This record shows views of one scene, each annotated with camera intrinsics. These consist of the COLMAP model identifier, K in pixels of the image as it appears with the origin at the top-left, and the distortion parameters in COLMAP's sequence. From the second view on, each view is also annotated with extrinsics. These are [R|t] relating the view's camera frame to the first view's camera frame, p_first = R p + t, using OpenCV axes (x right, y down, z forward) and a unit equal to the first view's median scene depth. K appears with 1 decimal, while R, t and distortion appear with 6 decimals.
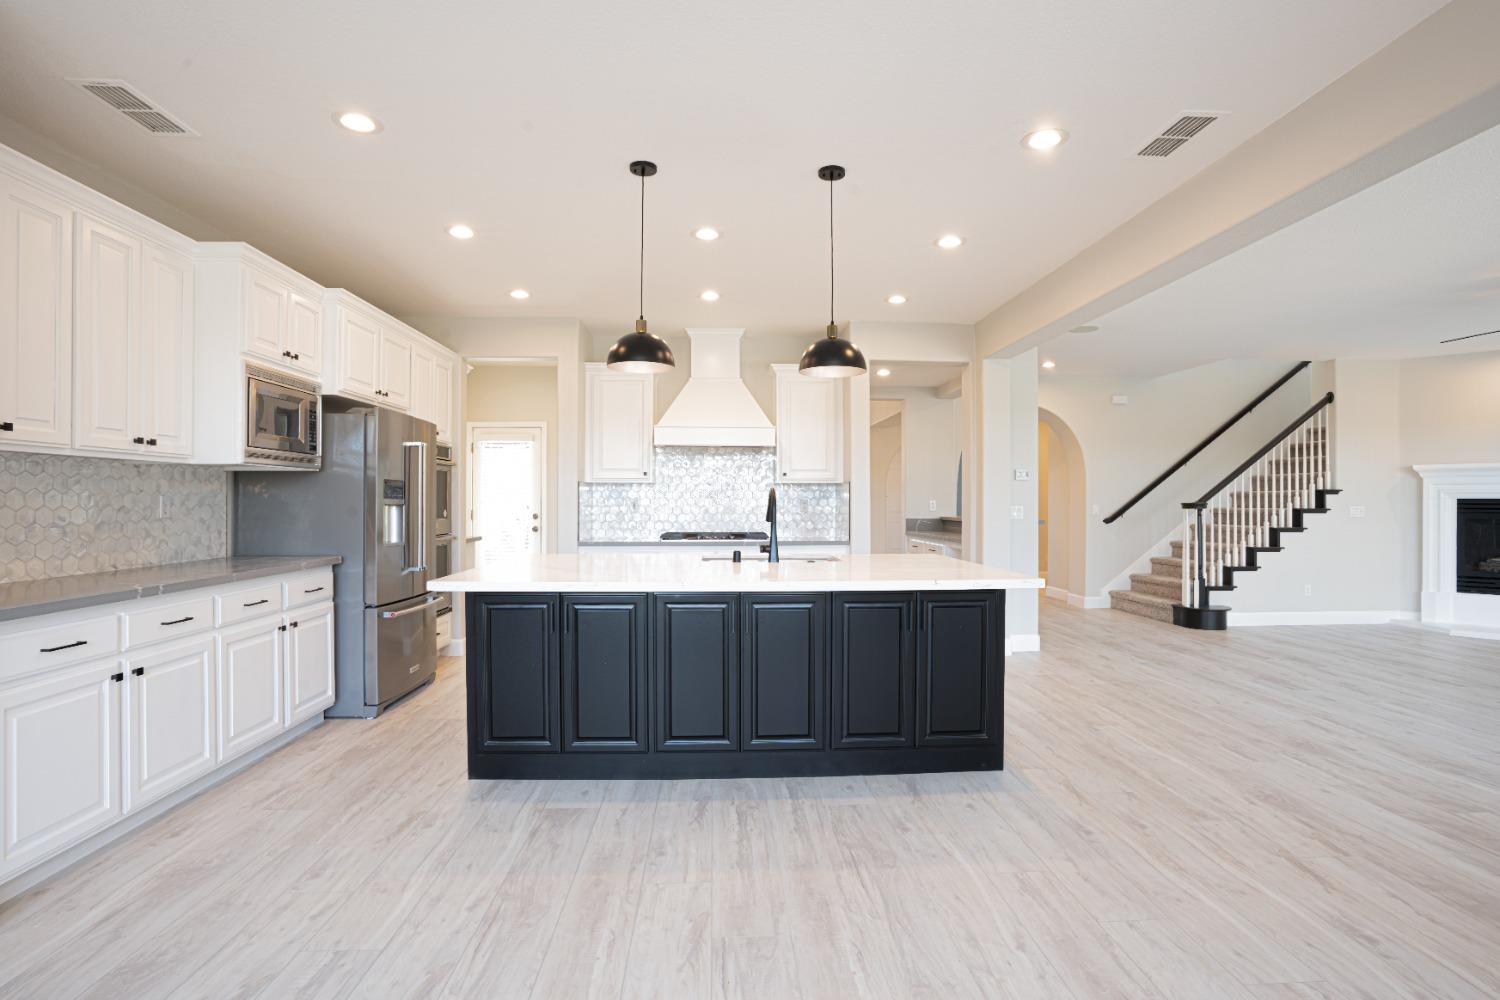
lens RADIAL K [[736.2, 0, 754.1], [0, 736.2, 499.8], [0, 0, 1]] dist [-0.076207, 0.034974]
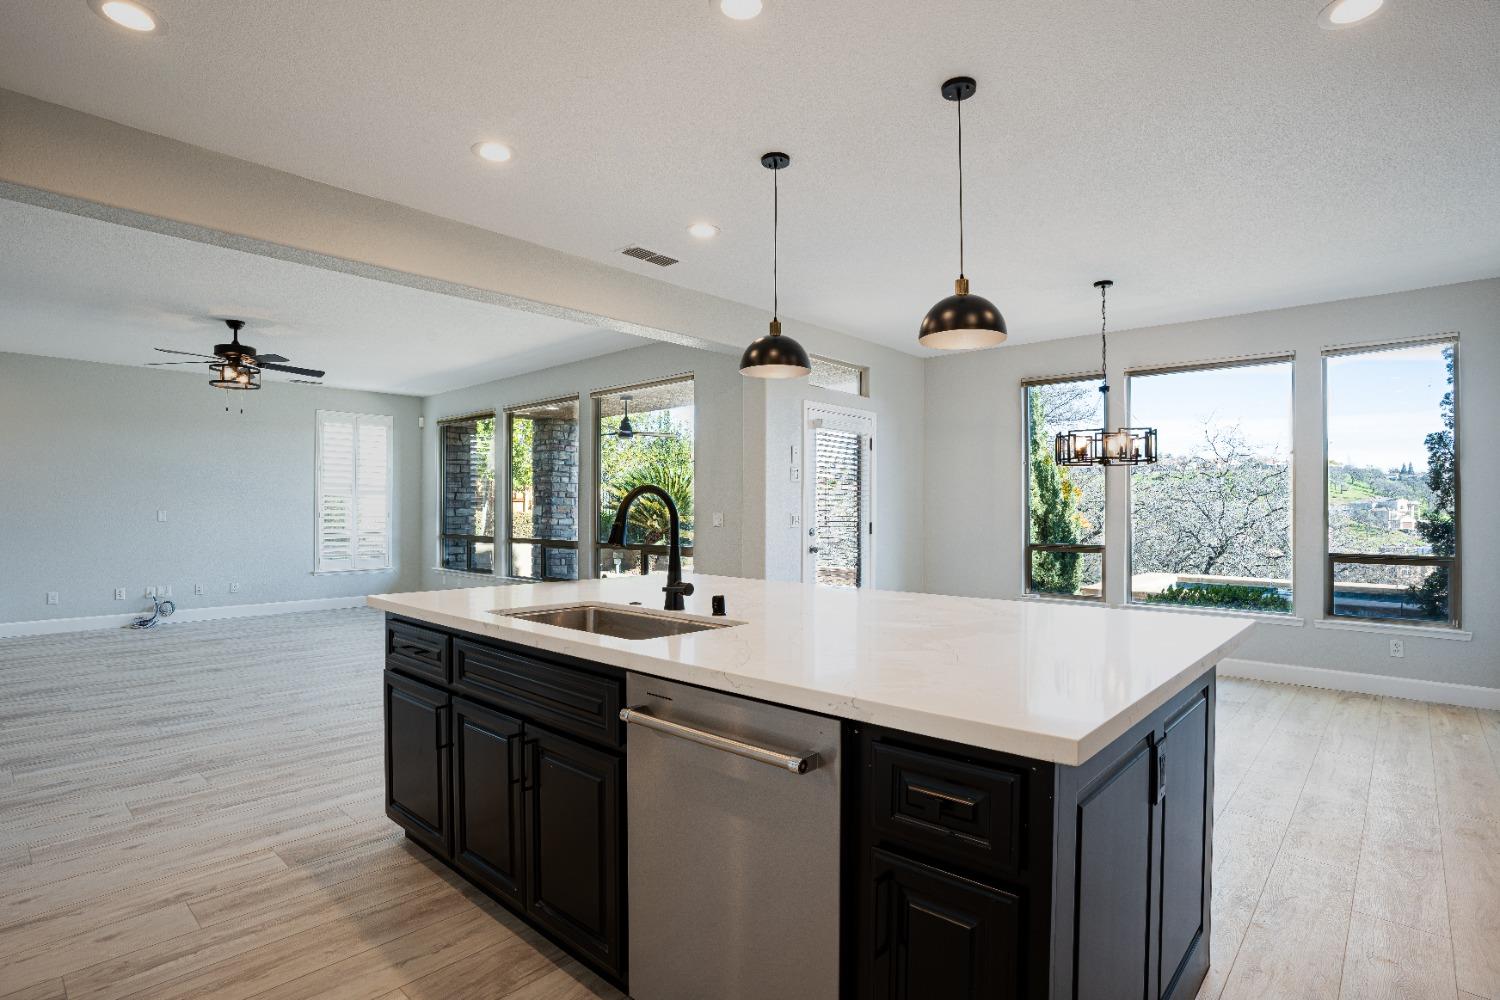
lens RADIAL K [[756.2, 0, 749.7], [0, 756.2, 508.3], [0, 0, 1]] dist [-0.080704, 0.036013]
pose [[-0.700462, -0.002703, 0.713684, -0.468179], [-0.006131, 0.999979, -0.002231, 0.003090], [-0.713663, -0.005938, -0.700464, 1.411046]]
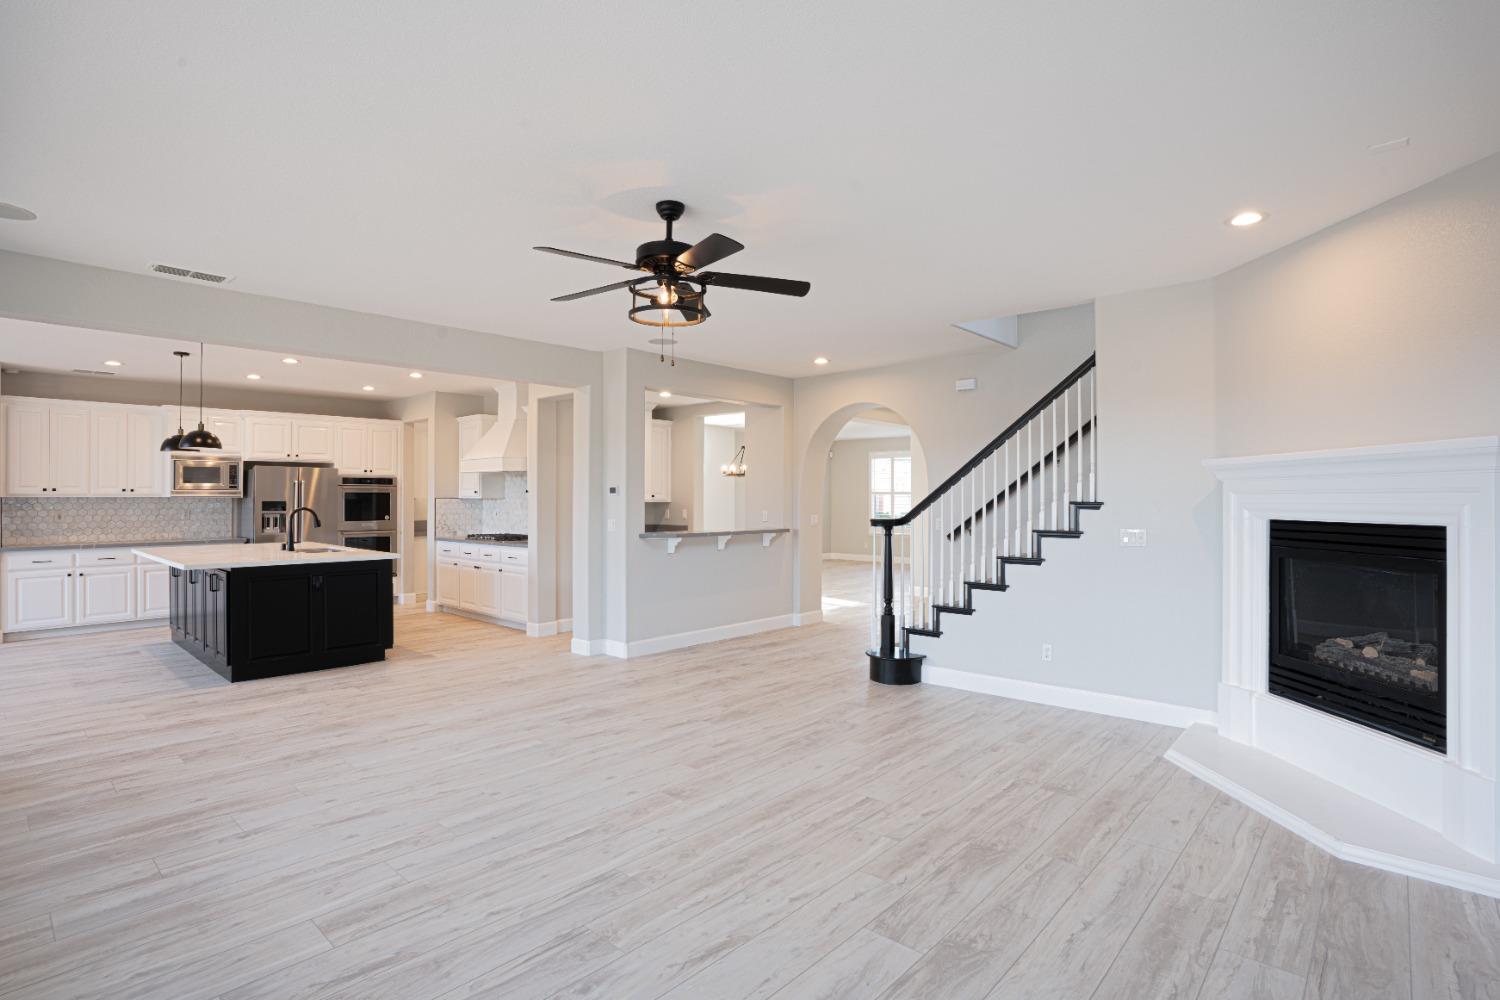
lens RADIAL K [[745.4, 0, 751.7], [0, 745.4, 500.7], [0, 0, 1]] dist [-0.076953, 0.033919]
pose [[0.701781, 0.000411, -0.712393, 1.986492], [0.003073, 0.999989, 0.003604, -0.034942], [0.712386, -0.004719, 0.701772, 0.590840]]
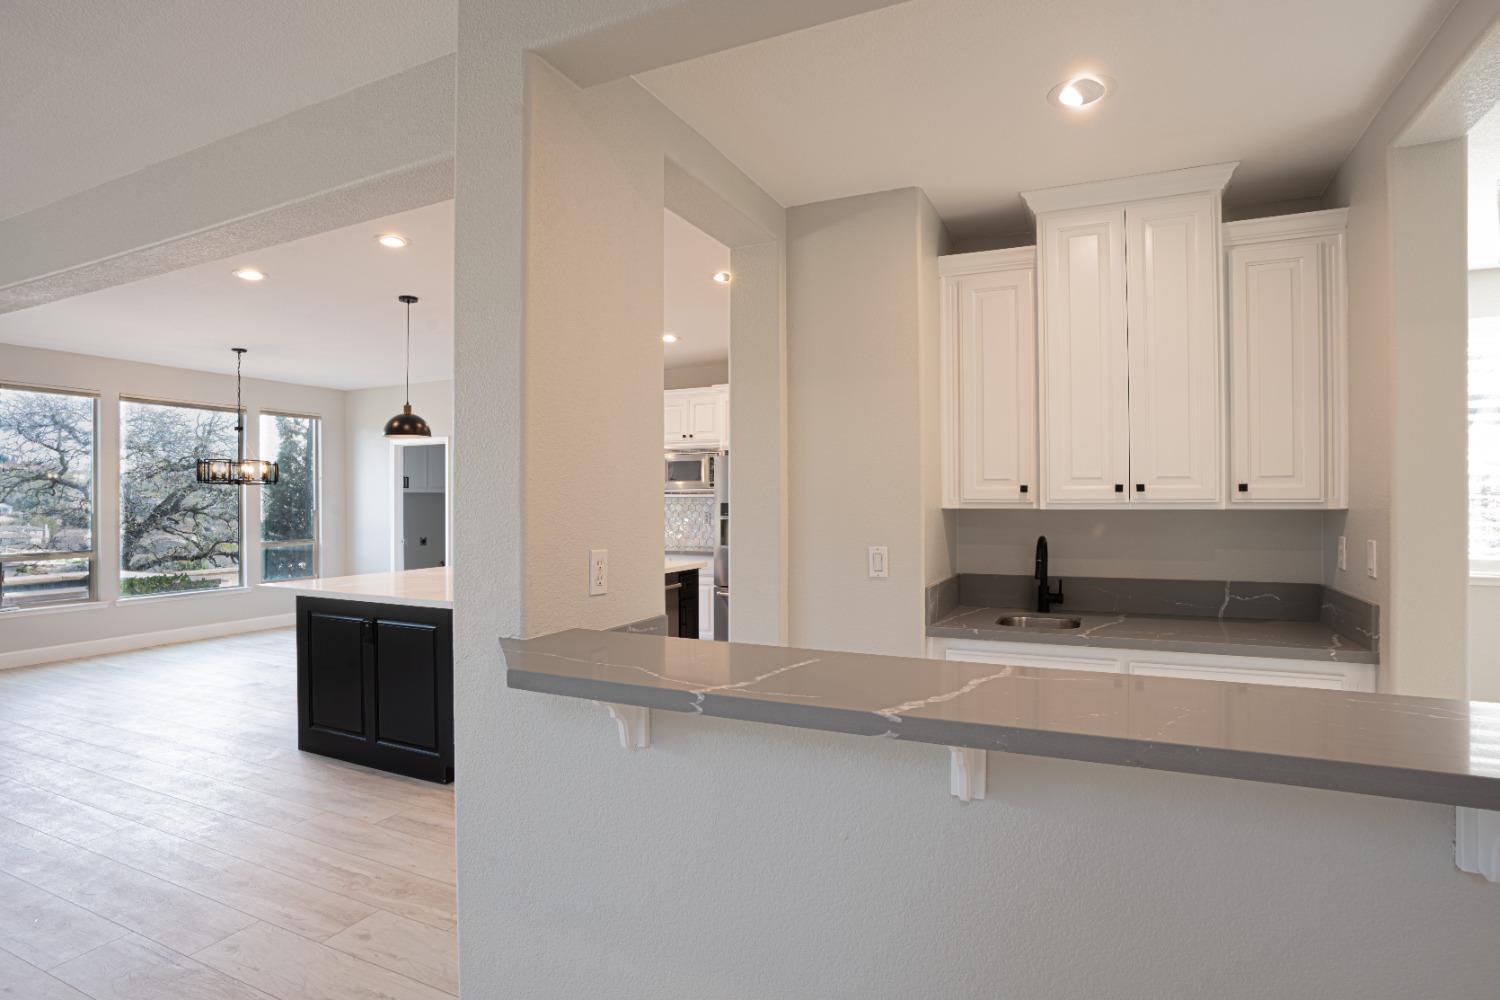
lens RADIAL K [[756.2, 0, 749.7], [0, 756.2, 508.3], [0, 0, 1]] dist [-0.080704, 0.036013]
pose [[-0.473455, 0.009106, -0.880771, 0.909867], [0.000738, 0.999950, 0.009941, -0.035837], [0.880818, 0.004057, -0.473438, 1.929136]]
